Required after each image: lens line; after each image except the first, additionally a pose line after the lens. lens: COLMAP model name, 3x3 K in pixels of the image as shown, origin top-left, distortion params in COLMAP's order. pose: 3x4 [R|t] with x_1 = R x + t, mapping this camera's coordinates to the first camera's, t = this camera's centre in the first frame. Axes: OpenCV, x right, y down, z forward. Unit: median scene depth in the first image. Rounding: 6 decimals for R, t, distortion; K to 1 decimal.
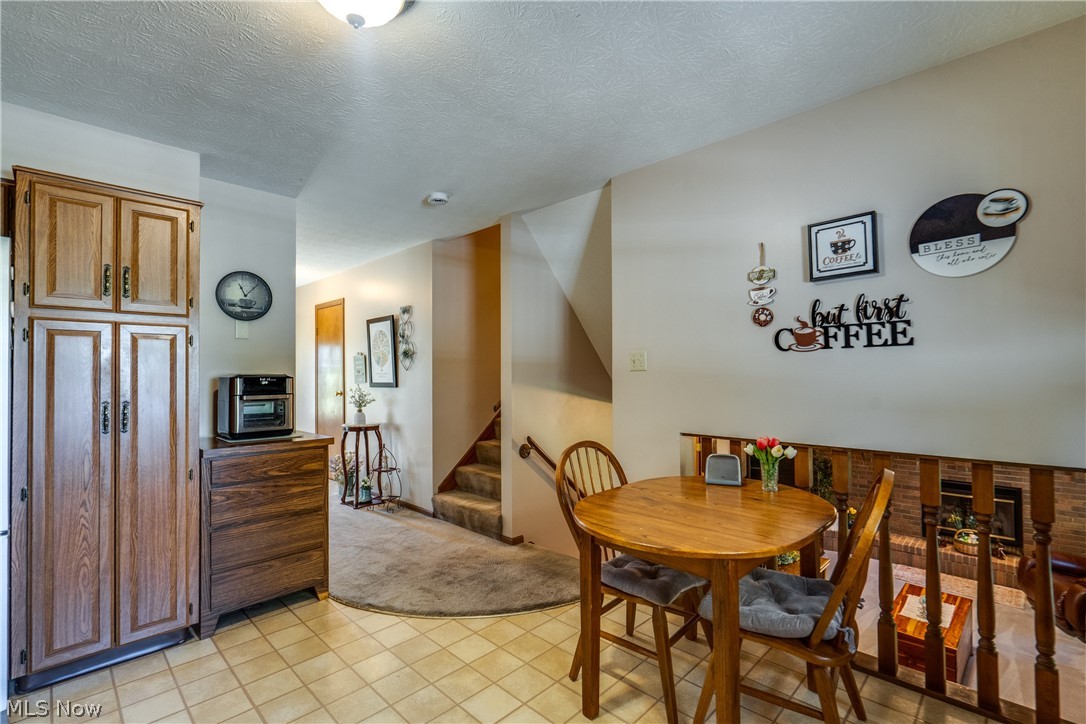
lens RADIAL K [[497.8, 0, 538.8], [0, 497.8, 362.4], [0, 0, 1]] dist [-0.002584, 0.000343]
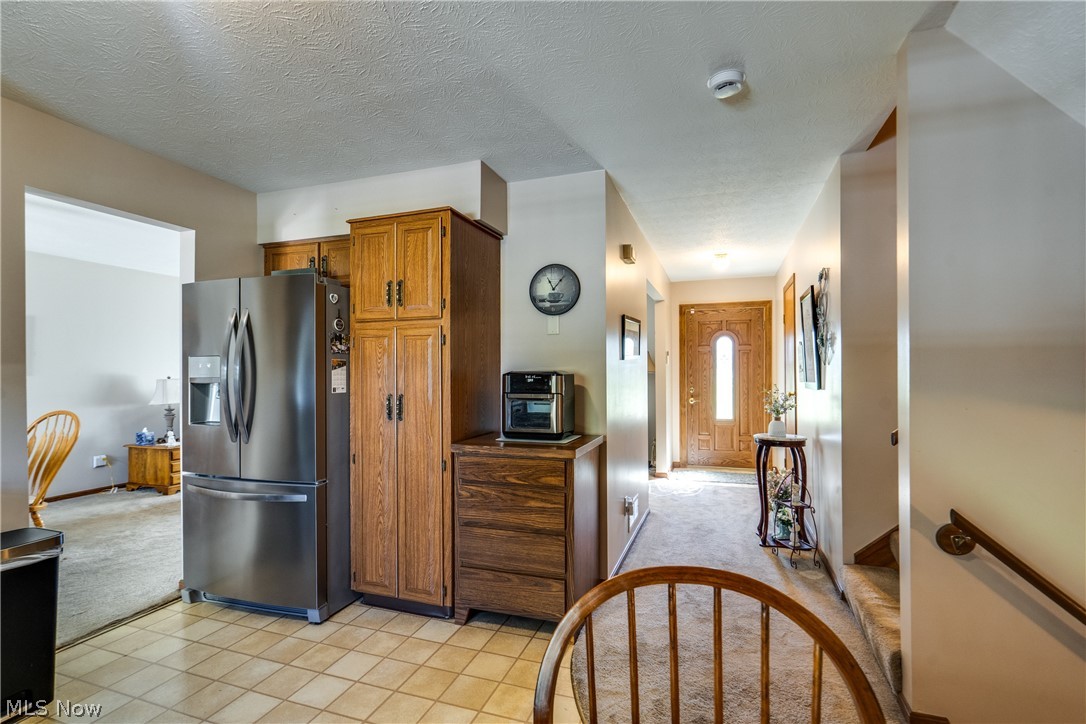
lens RADIAL K [[497.8, 0, 545.0], [0, 497.8, 369.7], [0, 0, 1]] dist [-0.002584, 0.000343]
pose [[0.428907, 0.003361, -0.903342, 0.312932], [0.022616, 0.999640, 0.014457, 0.008101], [0.903066, -0.026630, 0.428676, 0.653970]]
